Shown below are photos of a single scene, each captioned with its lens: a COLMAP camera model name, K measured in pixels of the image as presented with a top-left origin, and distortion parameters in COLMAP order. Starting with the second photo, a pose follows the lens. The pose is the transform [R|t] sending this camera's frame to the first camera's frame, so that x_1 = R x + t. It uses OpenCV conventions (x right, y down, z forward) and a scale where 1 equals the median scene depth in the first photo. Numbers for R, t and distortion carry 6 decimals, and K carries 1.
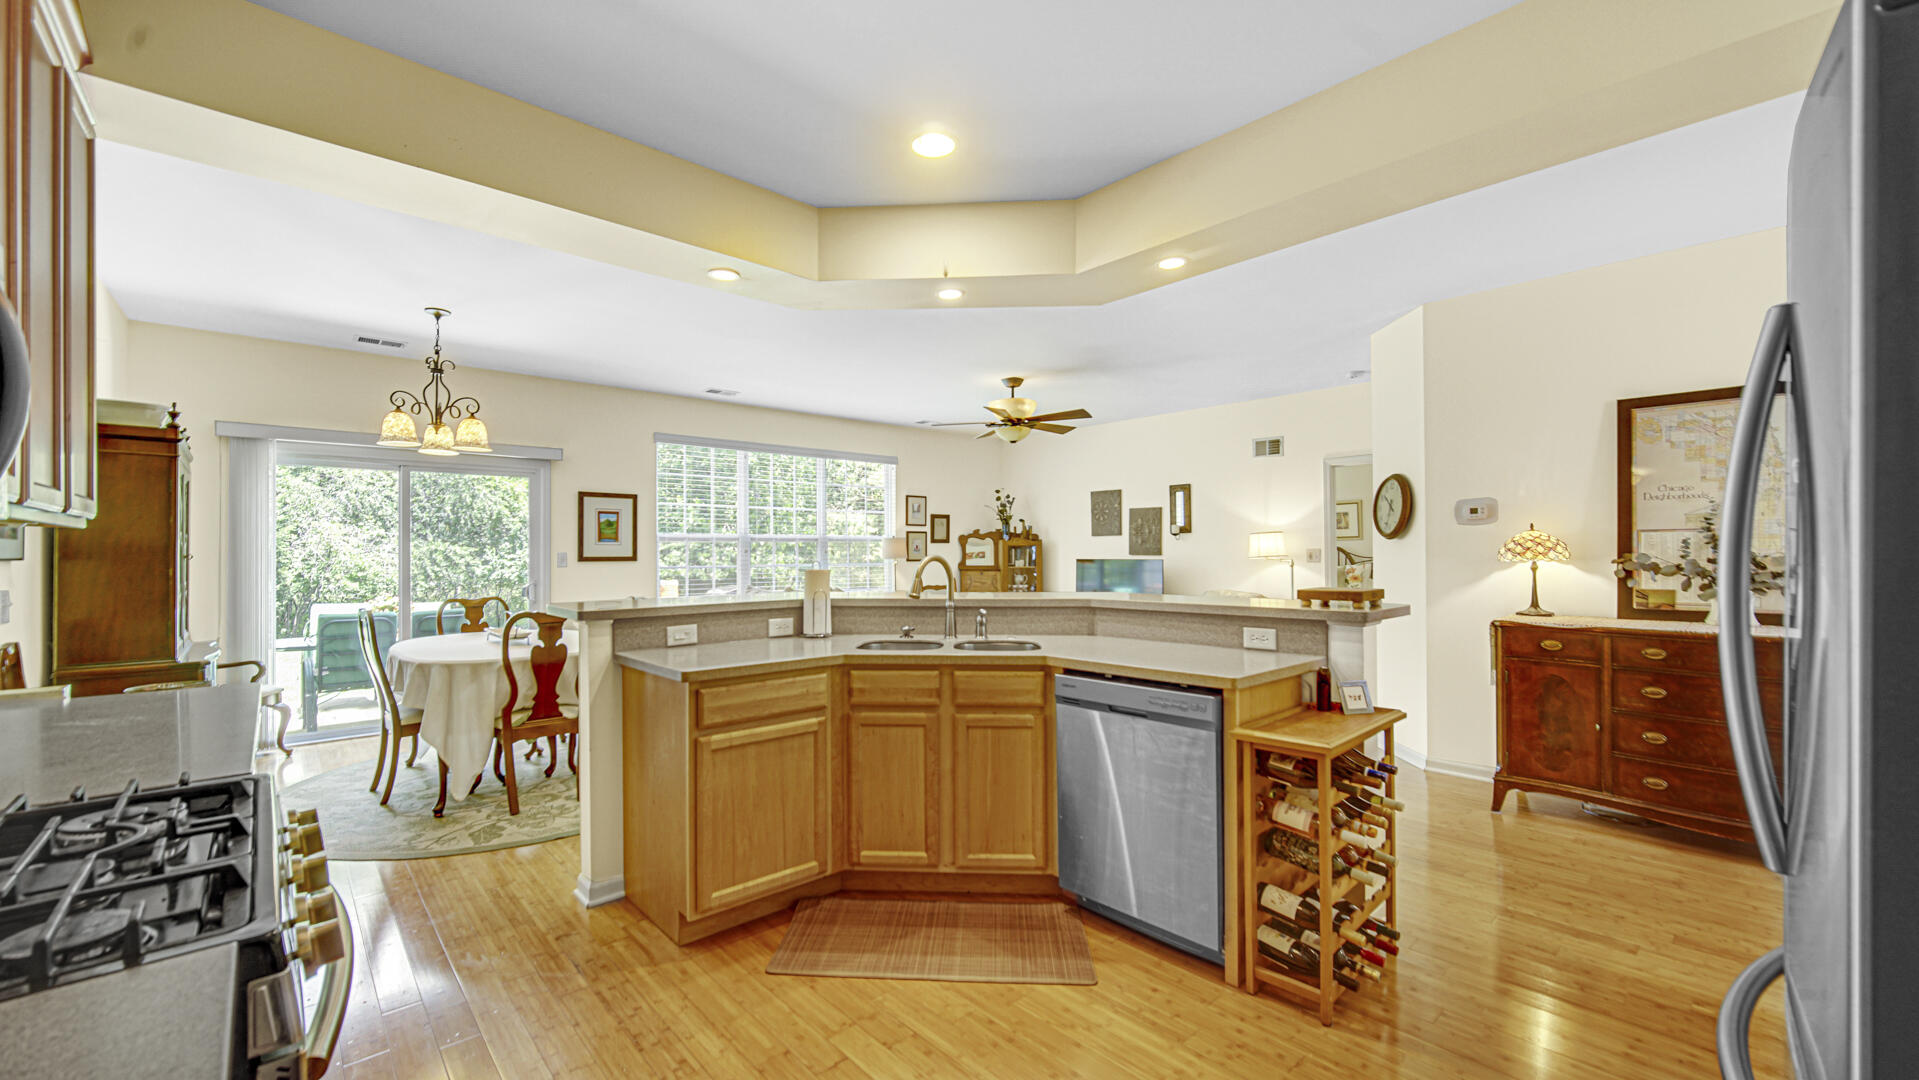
lens RADIAL K [[759.6, 0, 934.3], [0, 759.6, 543.9], [0, 0, 1]] dist [-0.005041, 0.000224]
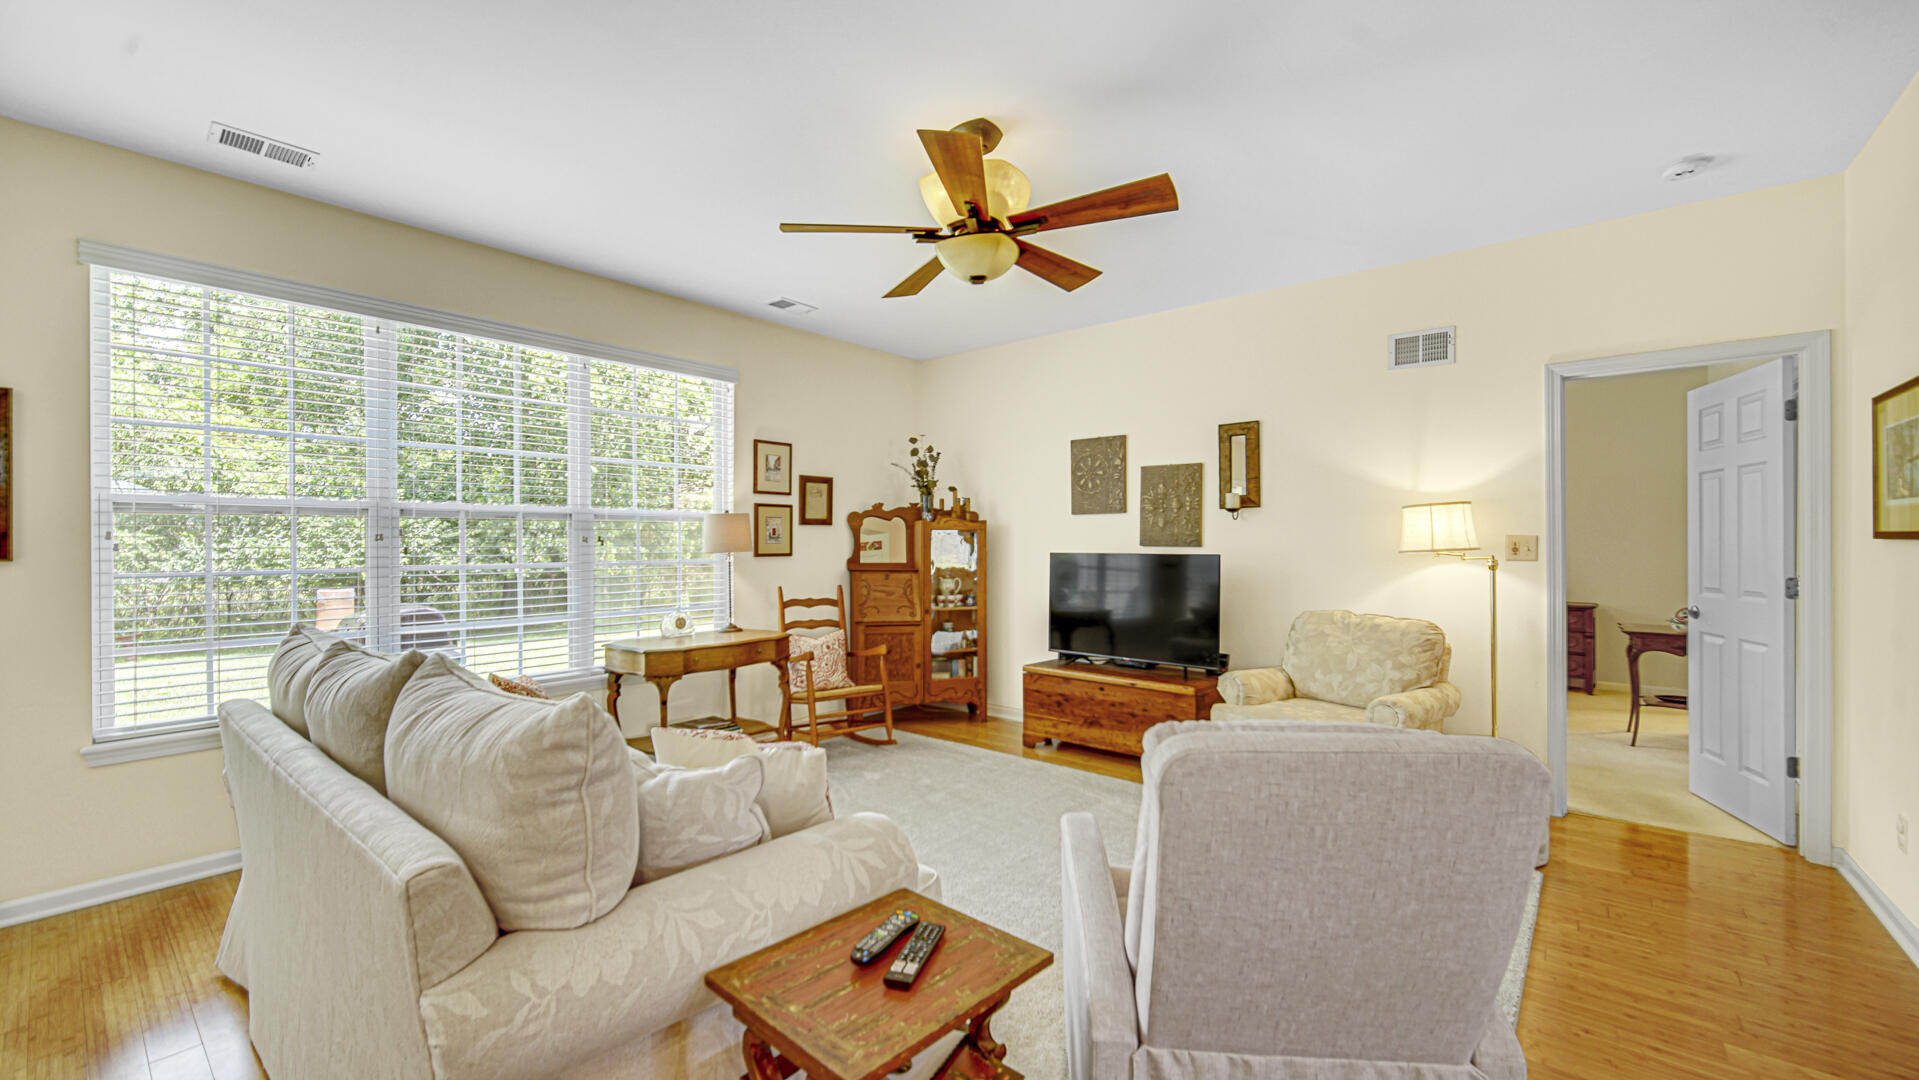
lens RADIAL K [[759.6, 0, 934.1], [0, 759.6, 542.7], [0, 0, 1]] dist [-0.005041, 0.000224]
pose [[0.989841, 0.002405, 0.142162, 0.016616], [-0.003861, 0.999943, 0.009964, 0.006902], [-0.142129, -0.010412, 0.989793, 0.462824]]
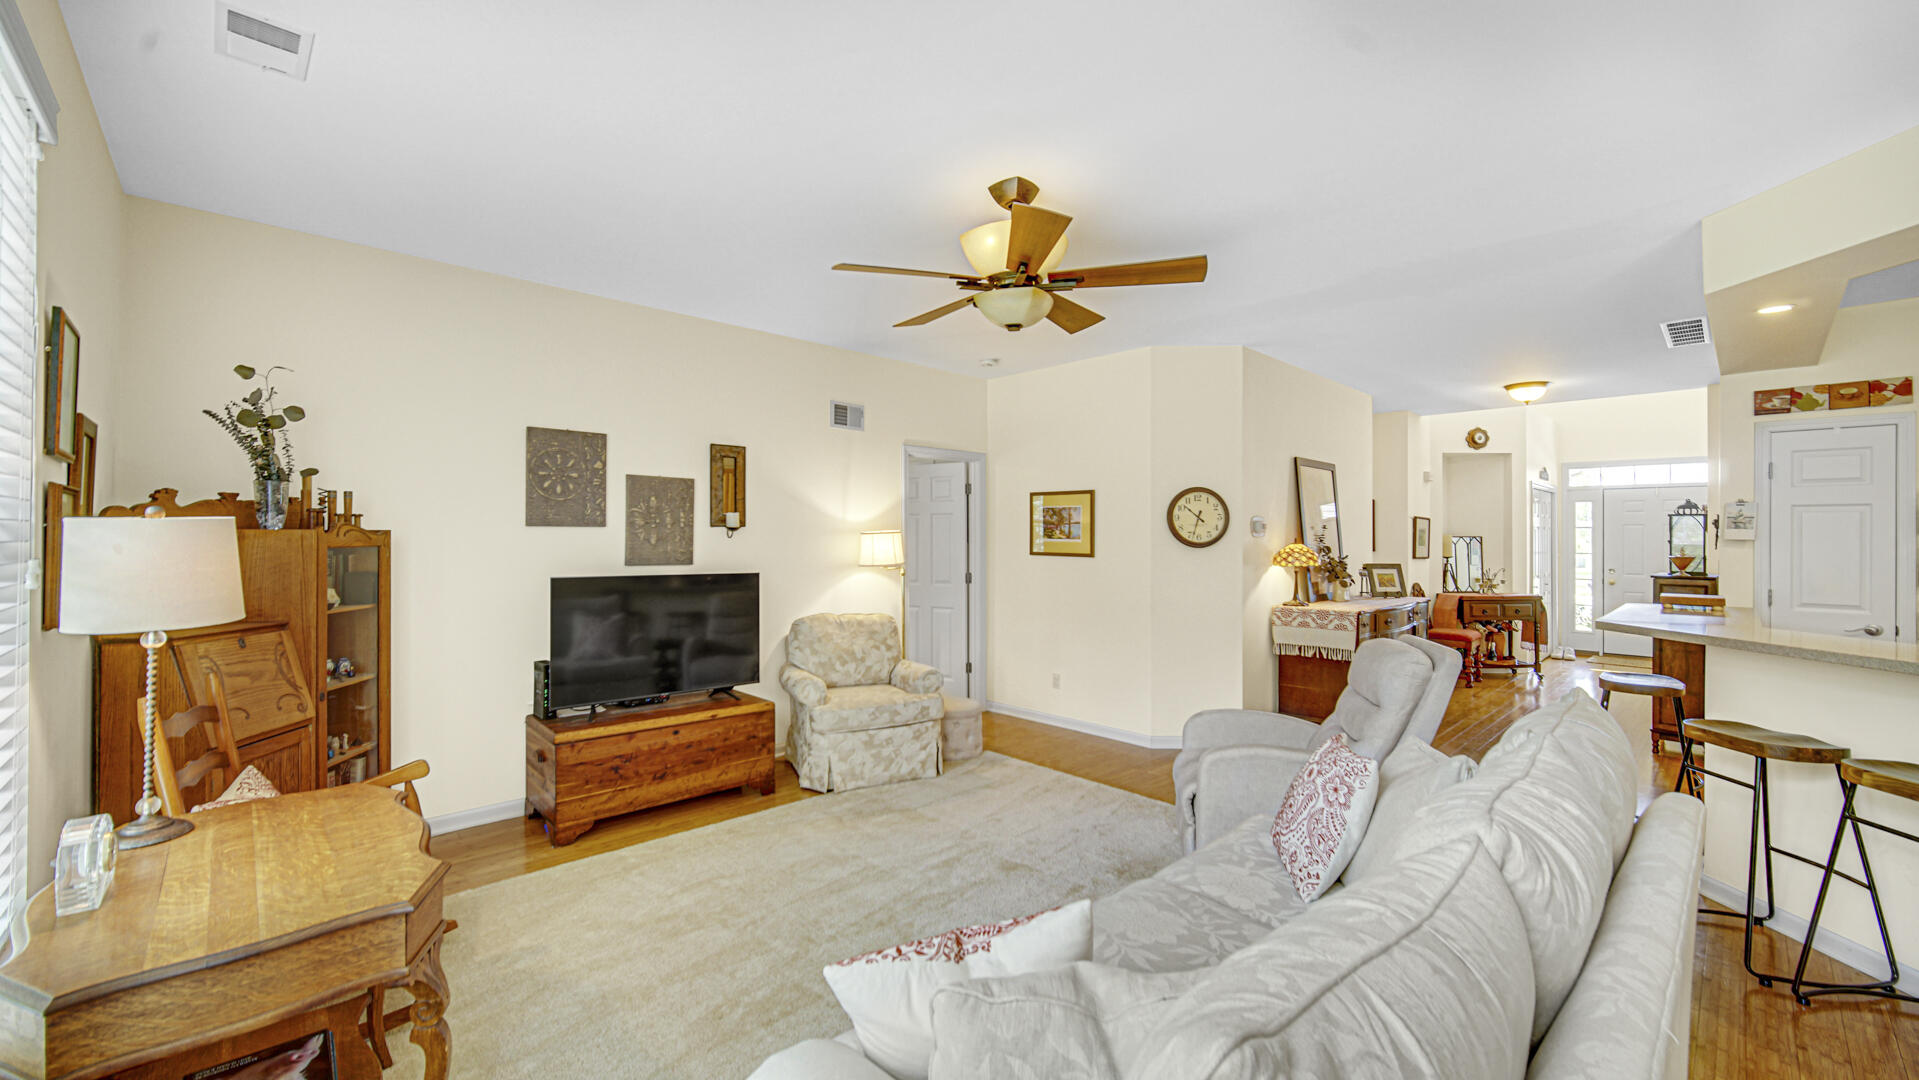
lens RADIAL K [[759.6, 0, 957.6], [0, 759.6, 534.5], [0, 0, 1]] dist [-0.005041, 0.000224]
pose [[-0.041936, 0.007548, 0.999092, -0.273119], [-0.017240, 0.999817, -0.008277, -0.006249], [-0.998972, -0.017571, -0.041798, 0.835541]]
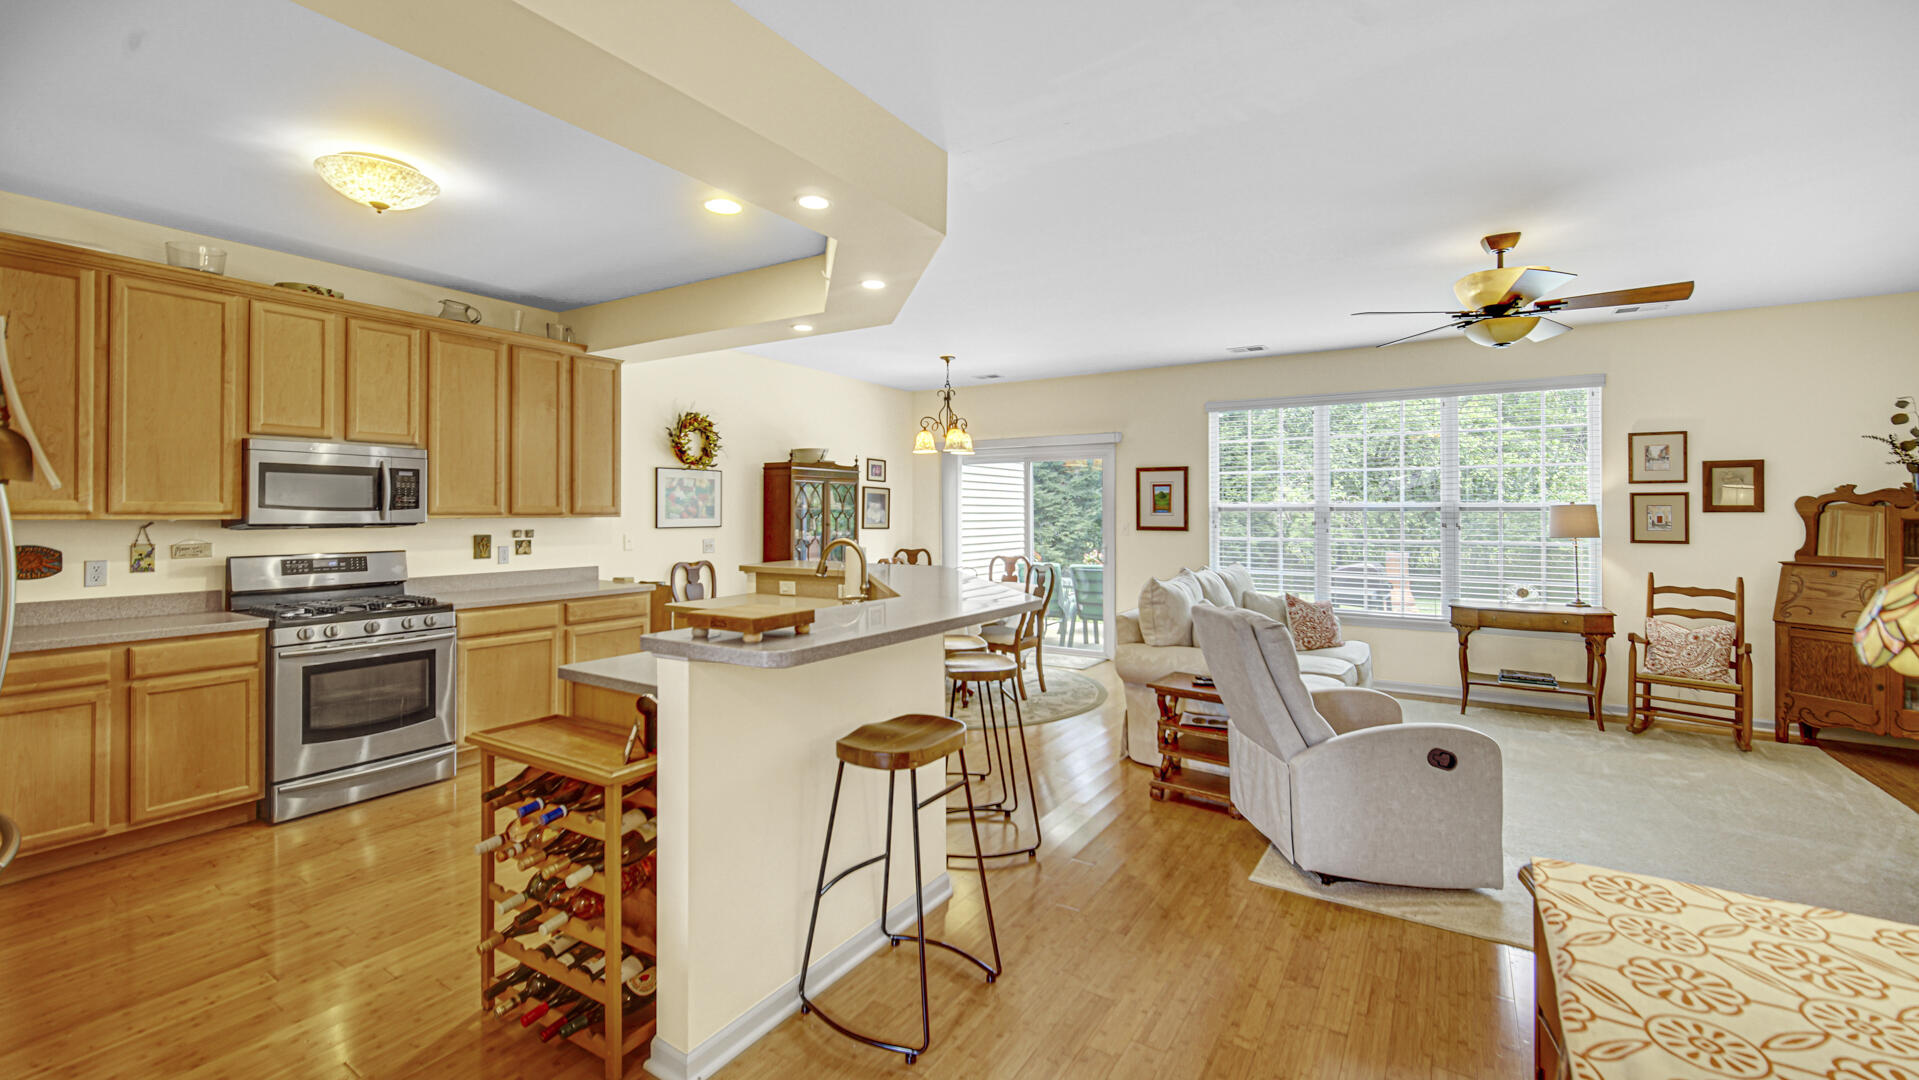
lens RADIAL K [[759.6, 0, 962.6], [0, 759.6, 508.4], [0, 0, 1]] dist [-0.005041, 0.000224]
pose [[0.273839, 0.001476, -0.961774, 0.435169], [0.009185, 0.999949, 0.004149, -0.013162], [0.961732, -0.009971, 0.273811, 0.352417]]
